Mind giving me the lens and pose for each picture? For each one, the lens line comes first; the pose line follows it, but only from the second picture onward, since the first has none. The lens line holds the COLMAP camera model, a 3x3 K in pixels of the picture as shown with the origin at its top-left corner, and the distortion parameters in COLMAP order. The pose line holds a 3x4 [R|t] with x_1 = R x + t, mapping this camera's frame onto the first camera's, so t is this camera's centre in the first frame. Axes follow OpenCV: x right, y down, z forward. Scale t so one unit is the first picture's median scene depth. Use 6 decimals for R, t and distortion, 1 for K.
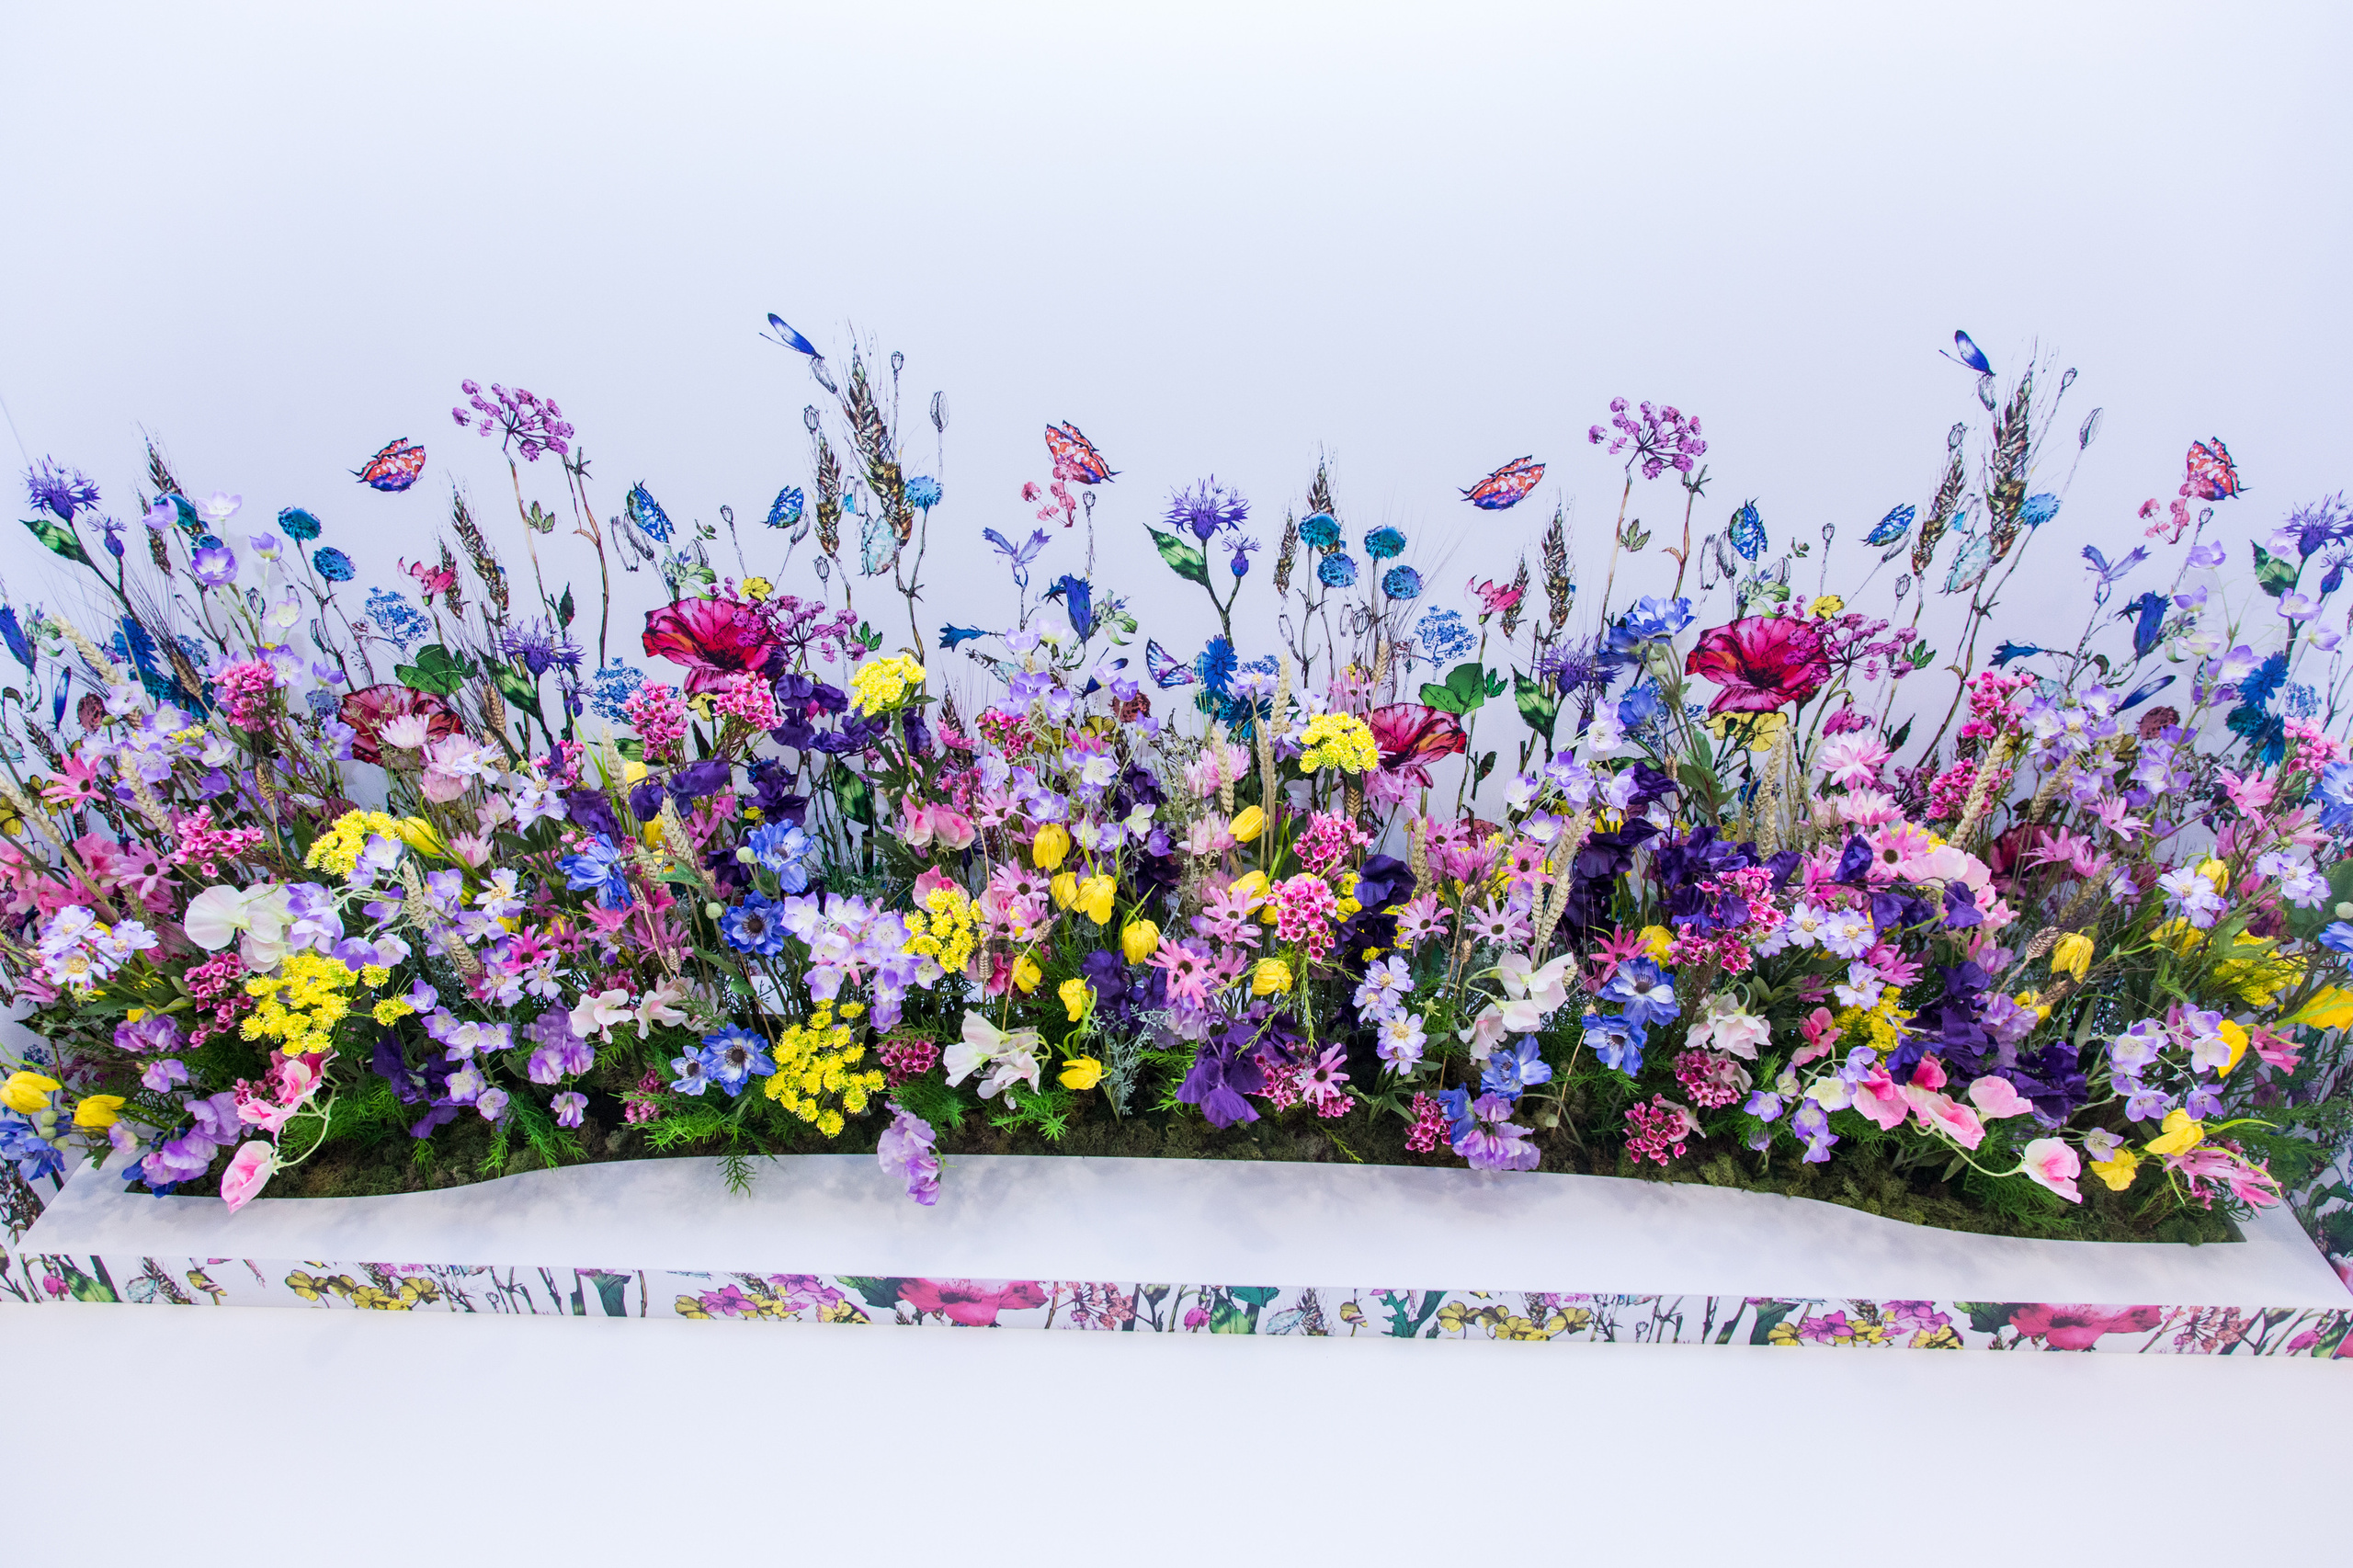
lens RADIAL K [[1574.5, 0, 1184.0], [0, 1574.5, 784.5], [0, 0, 1]] dist [0.003028, -0.002822]
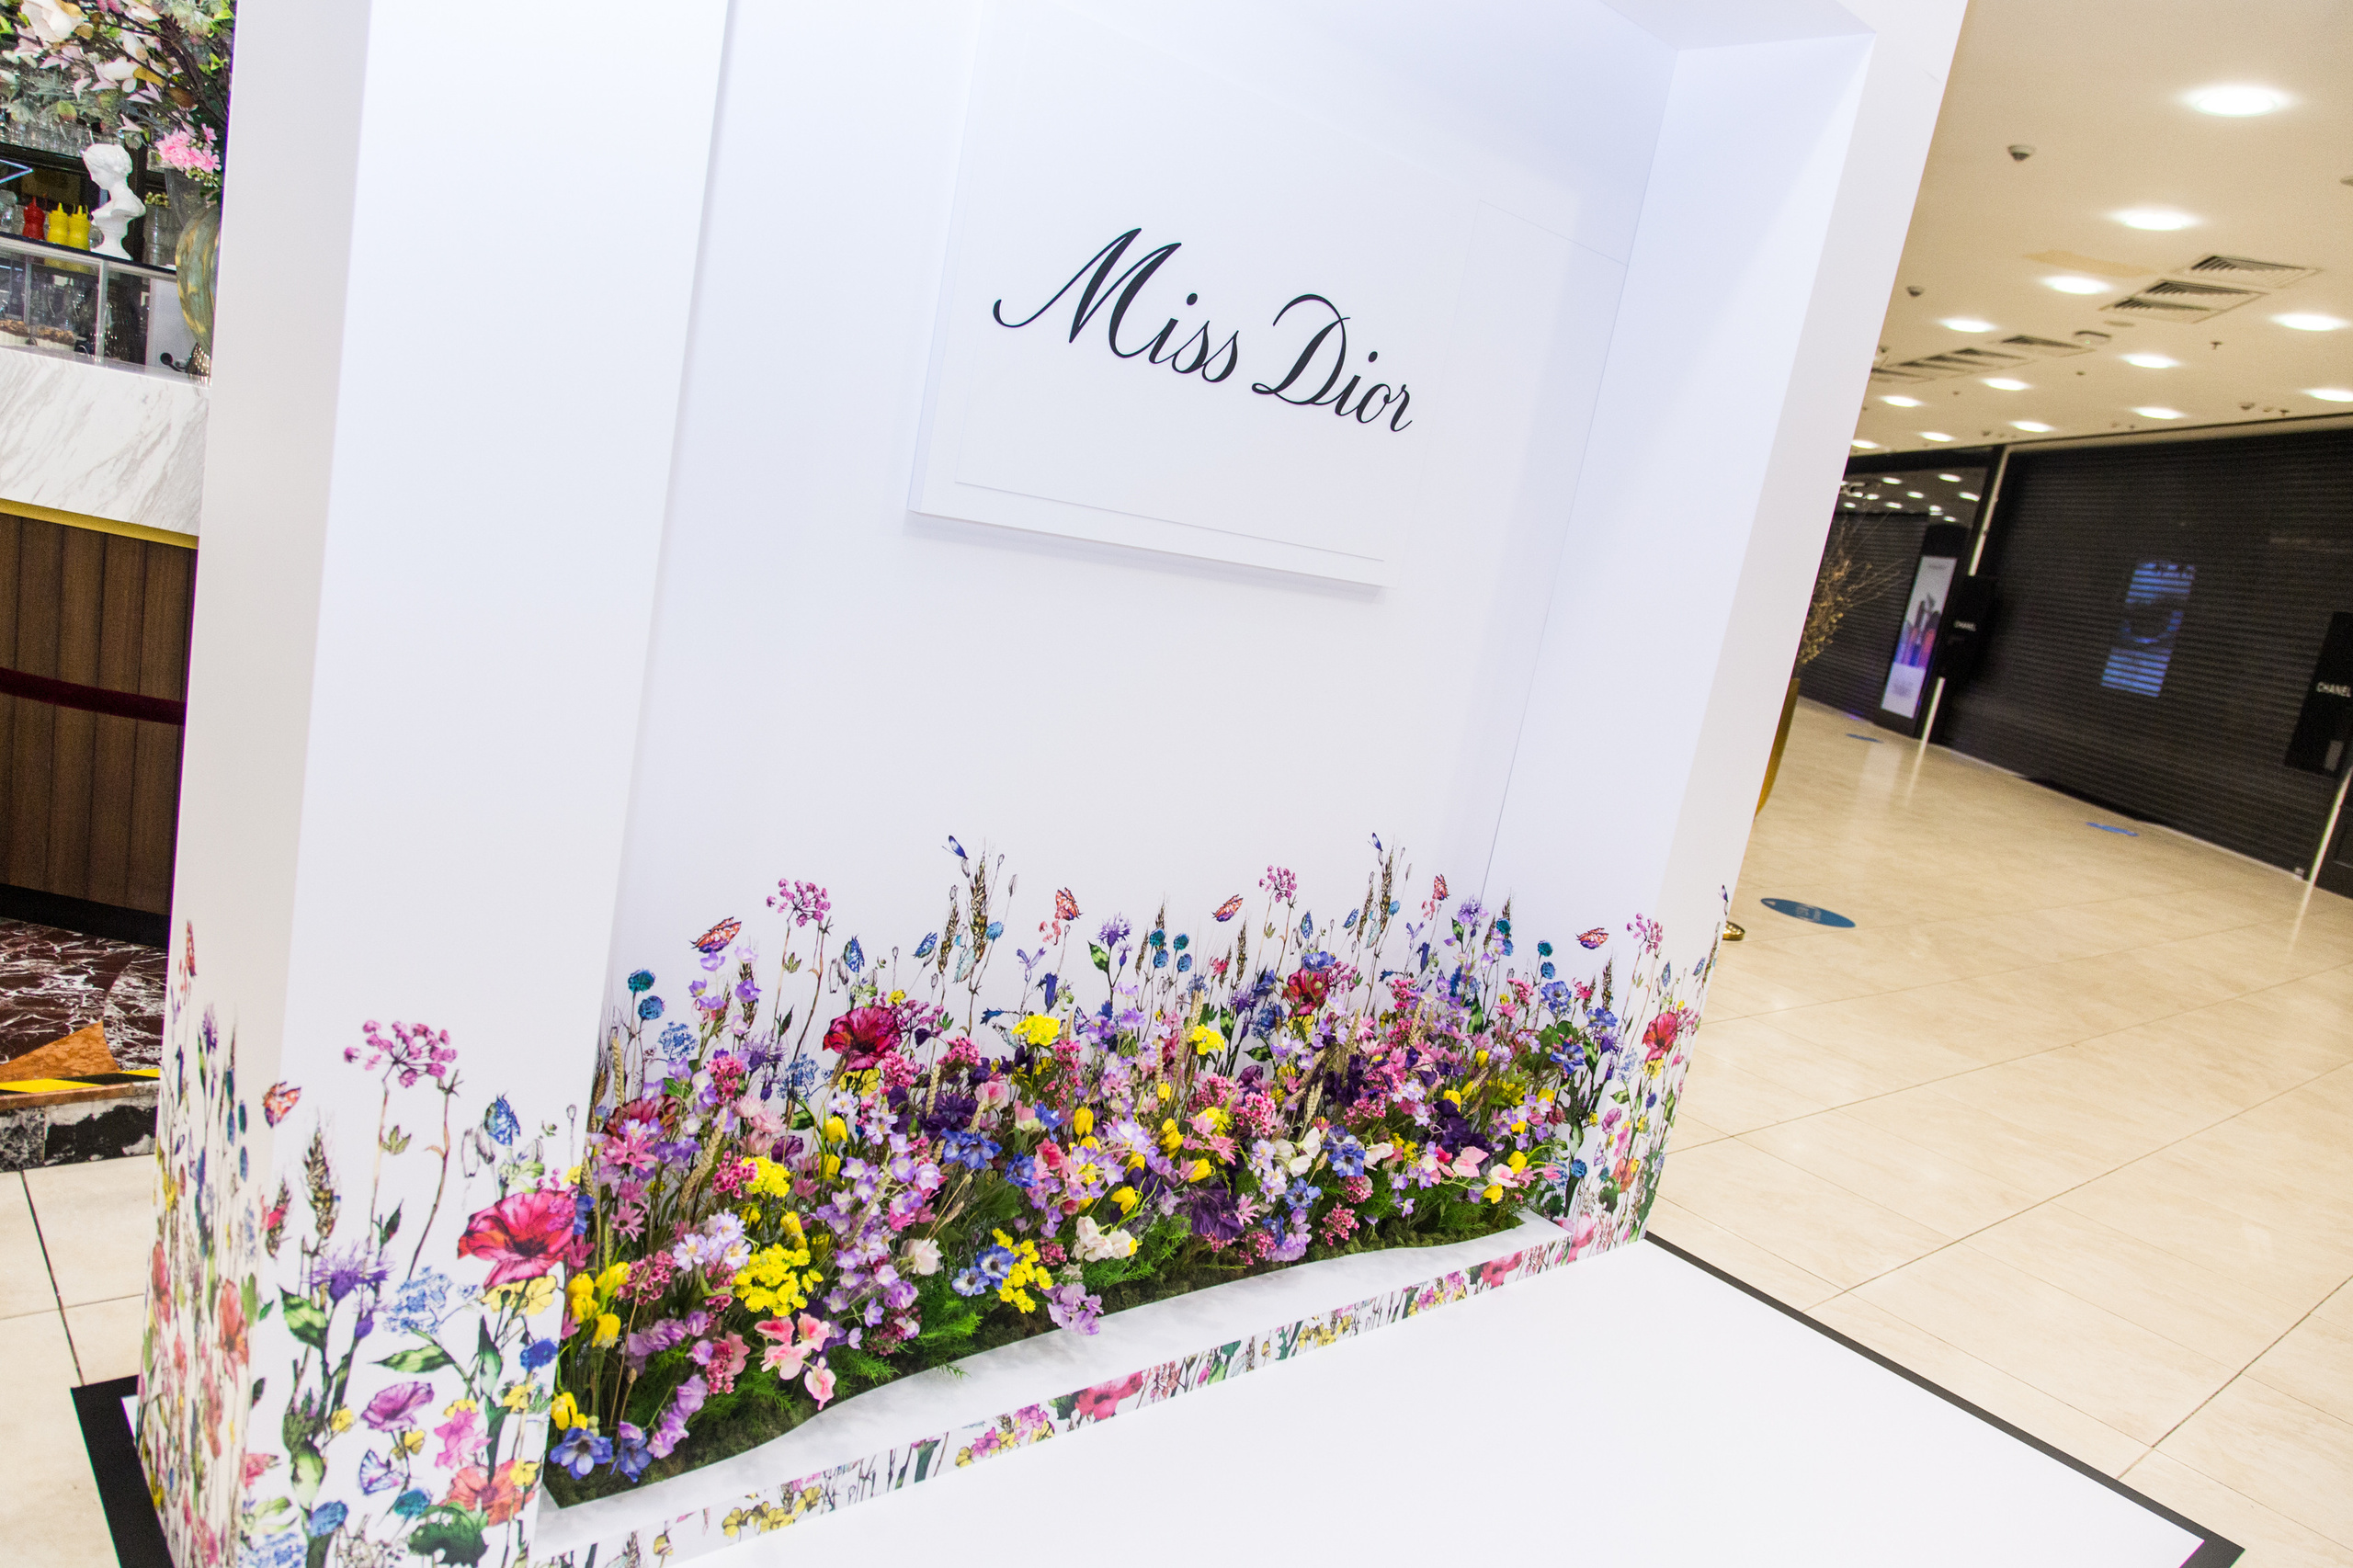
lens RADIAL K [[1569.3, 0, 1175.9], [0, 1569.3, 791.2], [0, 0, 1]] dist [0.007009, -0.011635]
pose [[0.719604, 0.000111, 0.694385, -1.233489], [0.222474, 0.947249, -0.230705, 0.117688], [-0.657781, 0.320498, 0.681619, -0.387680]]
